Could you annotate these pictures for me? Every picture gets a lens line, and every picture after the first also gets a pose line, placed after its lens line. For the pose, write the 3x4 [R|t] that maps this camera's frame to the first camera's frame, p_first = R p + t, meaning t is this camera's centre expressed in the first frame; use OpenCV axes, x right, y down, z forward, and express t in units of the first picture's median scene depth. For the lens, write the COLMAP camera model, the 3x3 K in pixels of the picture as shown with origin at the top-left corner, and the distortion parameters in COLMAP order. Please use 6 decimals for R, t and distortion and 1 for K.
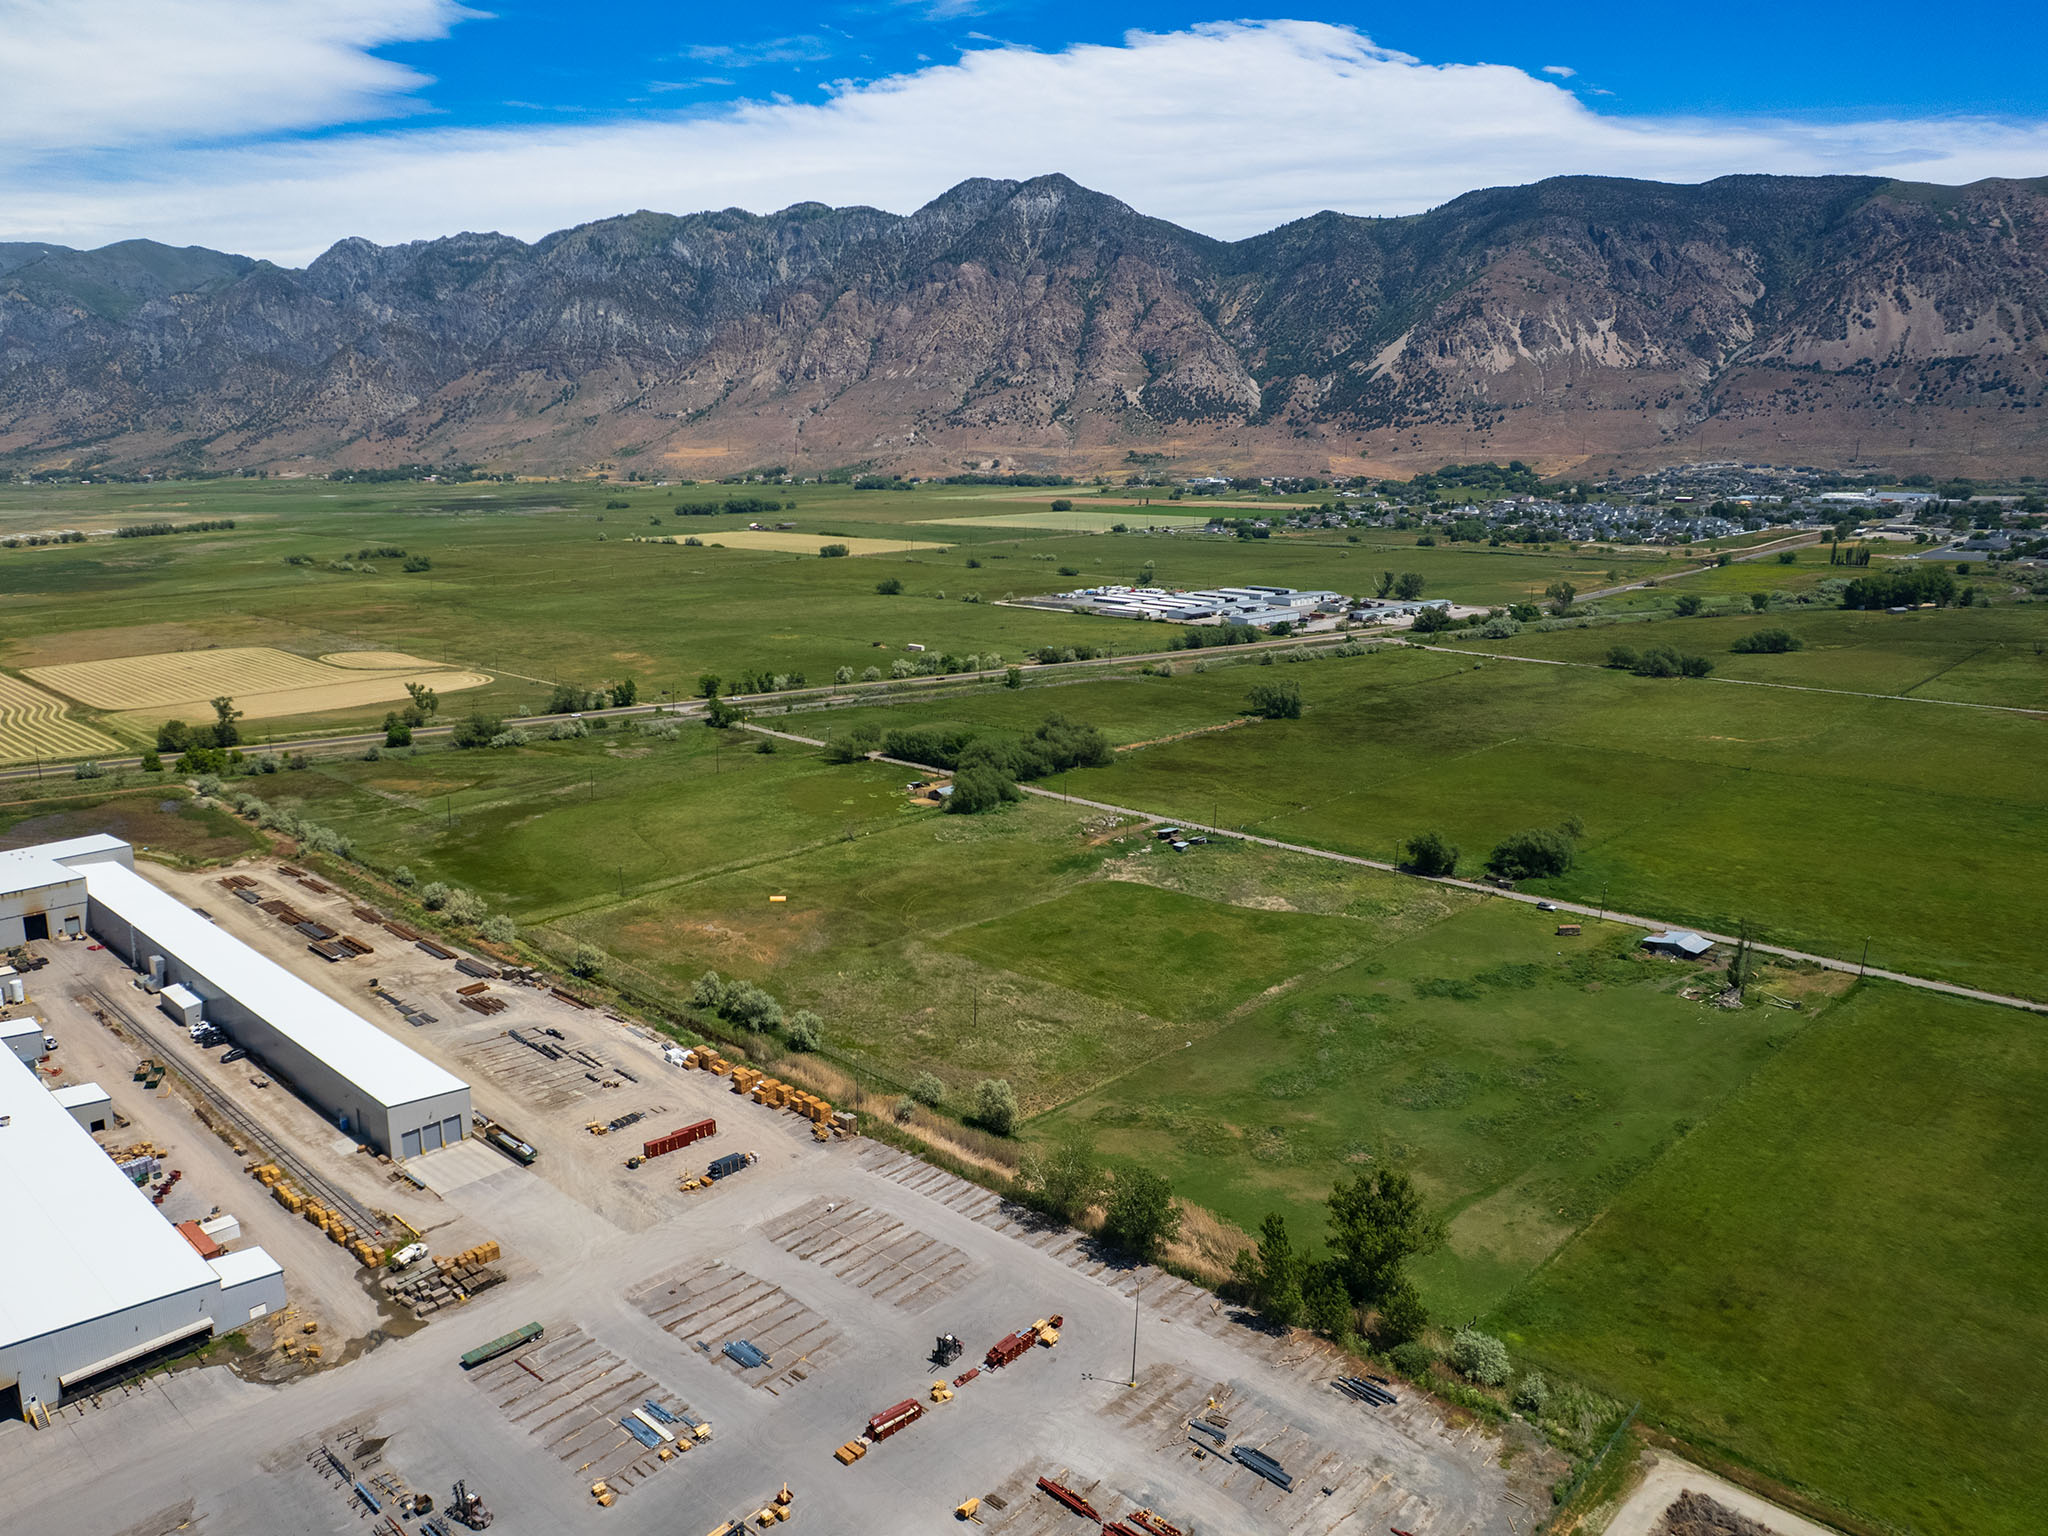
lens RADIAL K [[1472.5, 0, 868.0], [0, 1472.5, 762.2], [0, 0, 1]] dist [-0.087713, 0.073576]
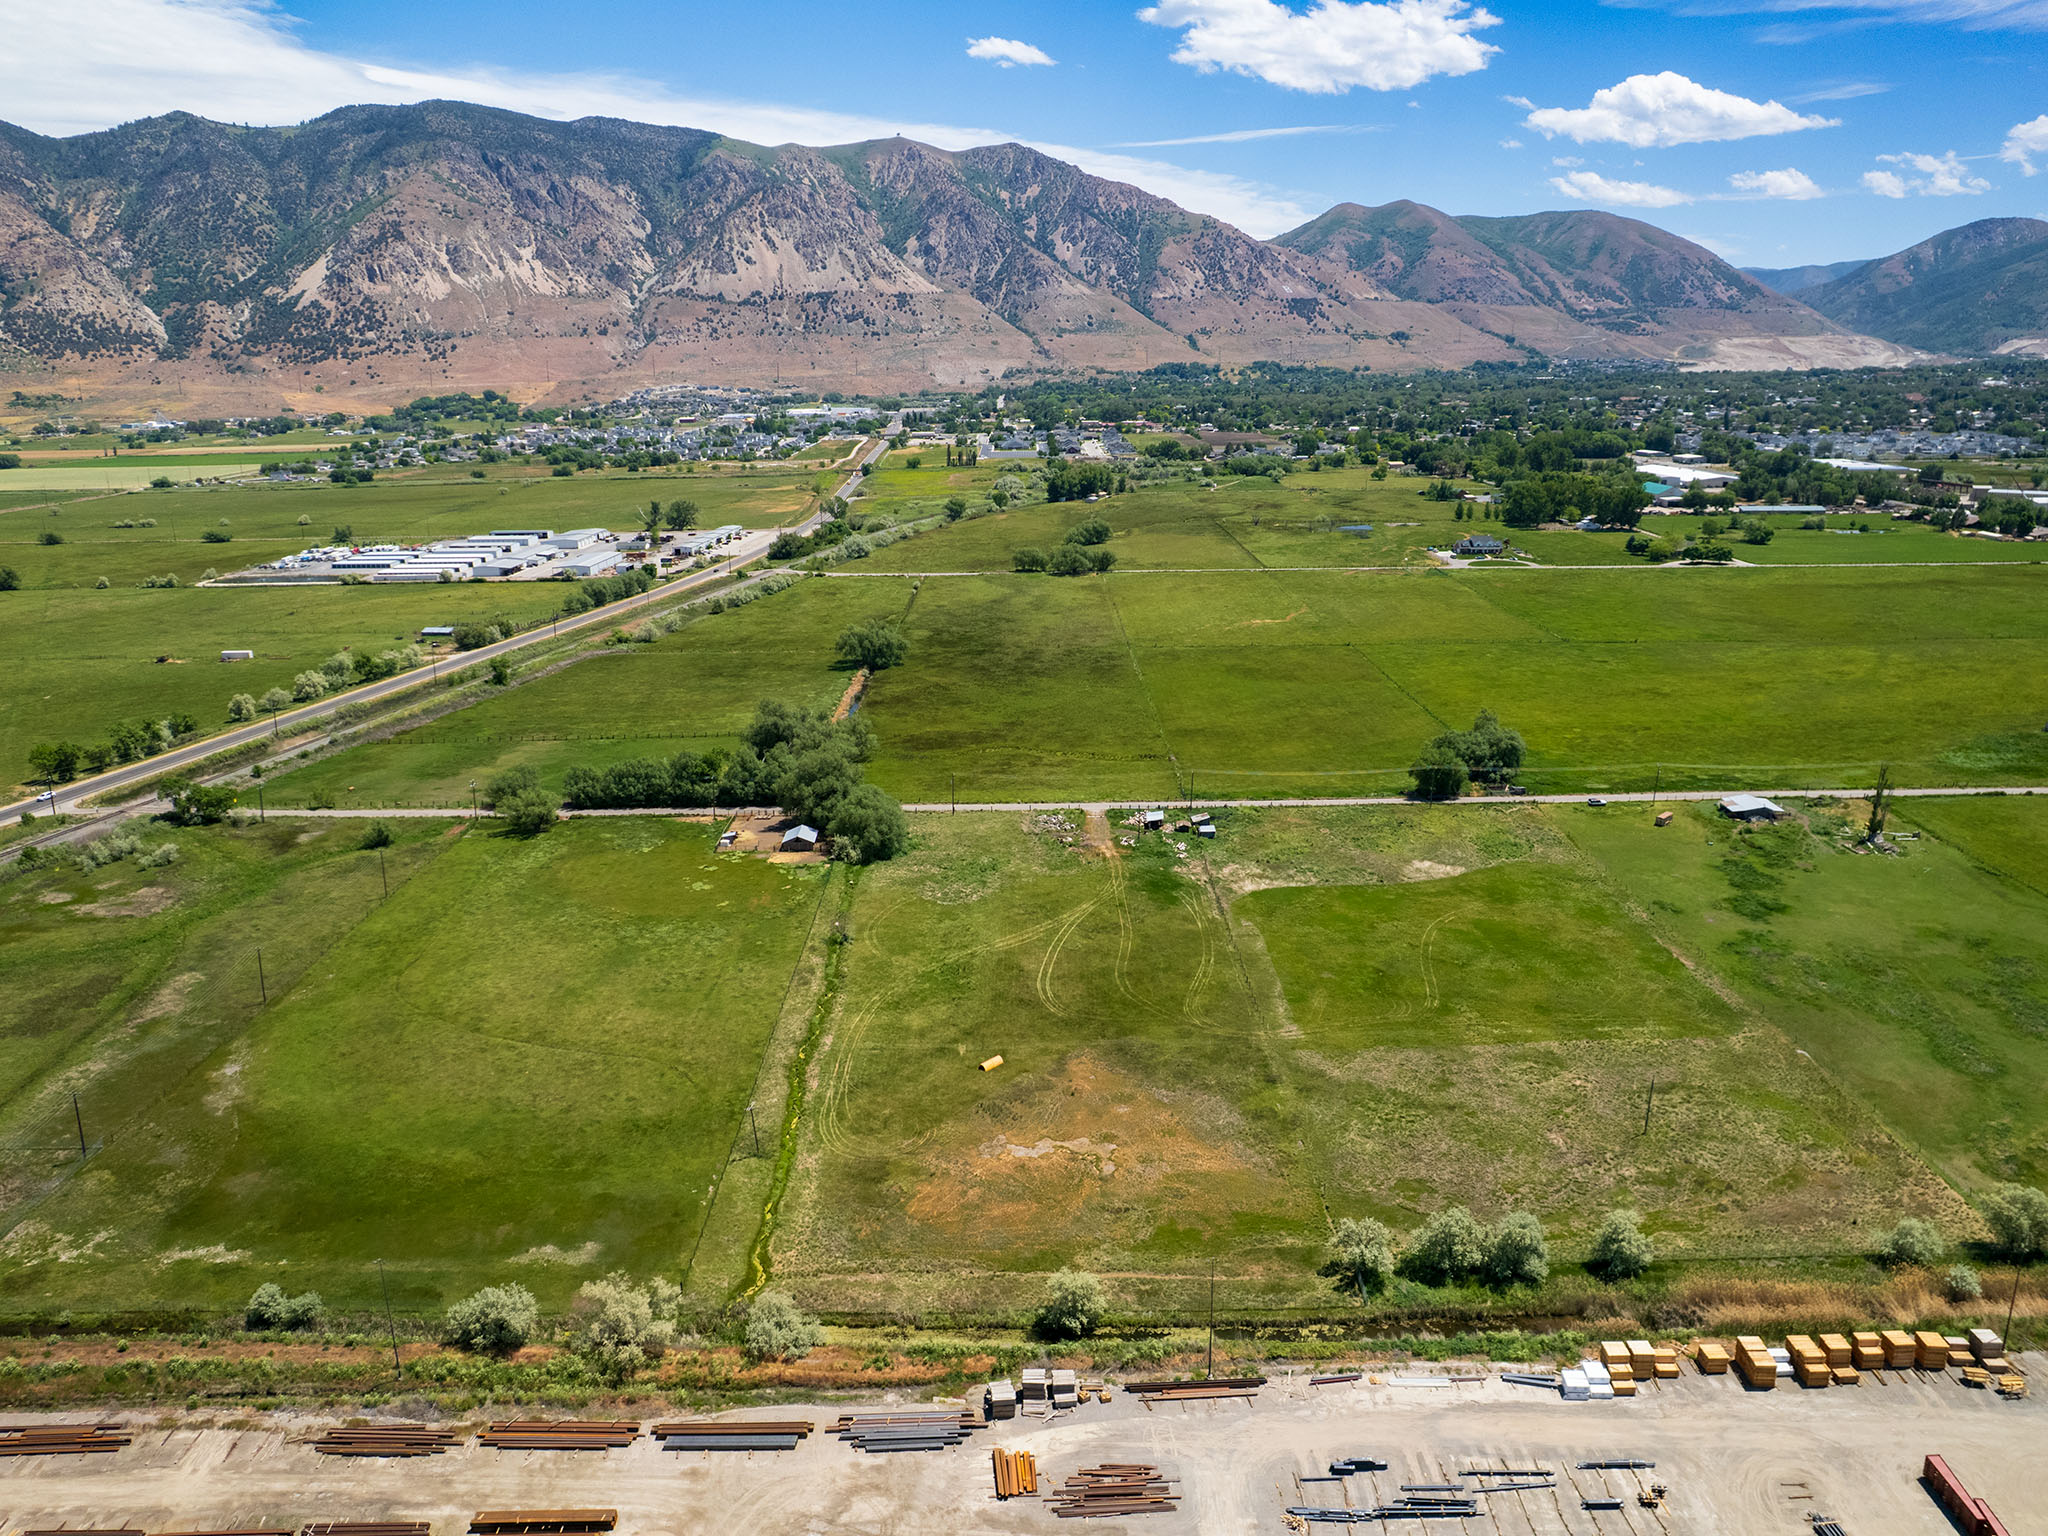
lens RADIAL K [[1485.3, 0, 1012.9], [0, 1485.3, 765.8], [0, 0, 1]] dist [-0.096393, 0.085654]
pose [[0.675915, -0.193813, 0.711039, -0.053324], [0.164198, 0.980153, 0.111081, -0.010619], [-0.718456, 0.041670, 0.694323, 0.065883]]
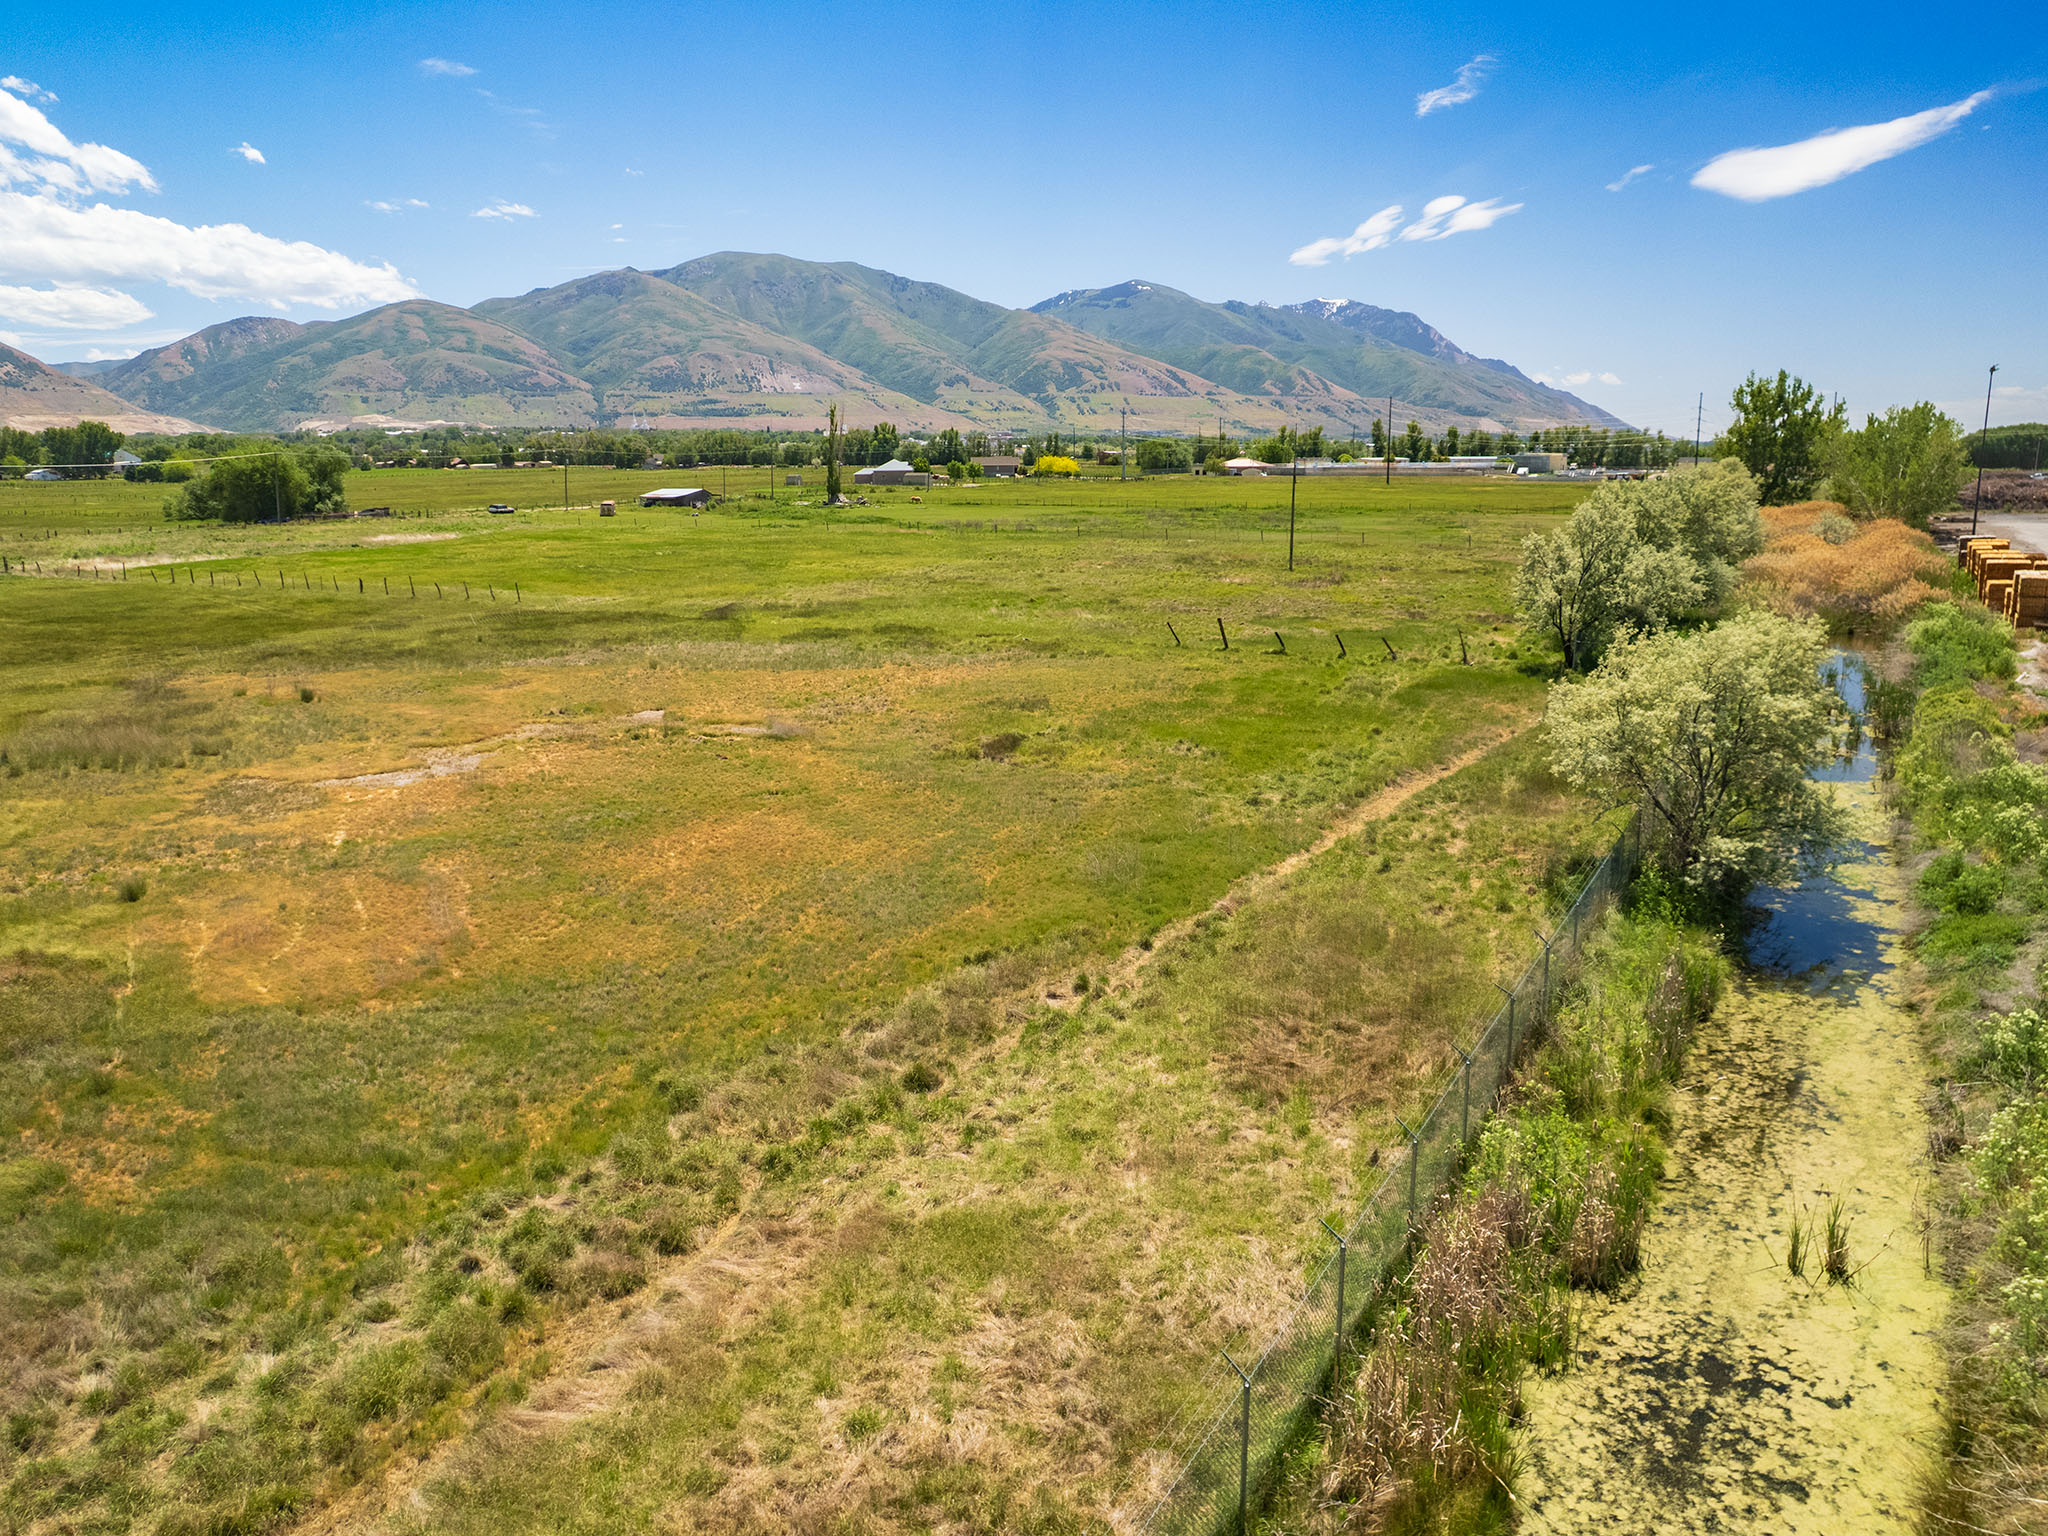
lens RADIAL K [[1486.0, 0, 1013.0], [0, 1486.0, 776.5], [0, 0, 1]] dist [-0.057904, 0.028462]
pose [[-0.296977, -0.190549, 0.935679, -0.027001], [0.220434, 0.939740, 0.261340, 0.009904], [-0.929093, 0.283867, -0.237078, 0.107552]]
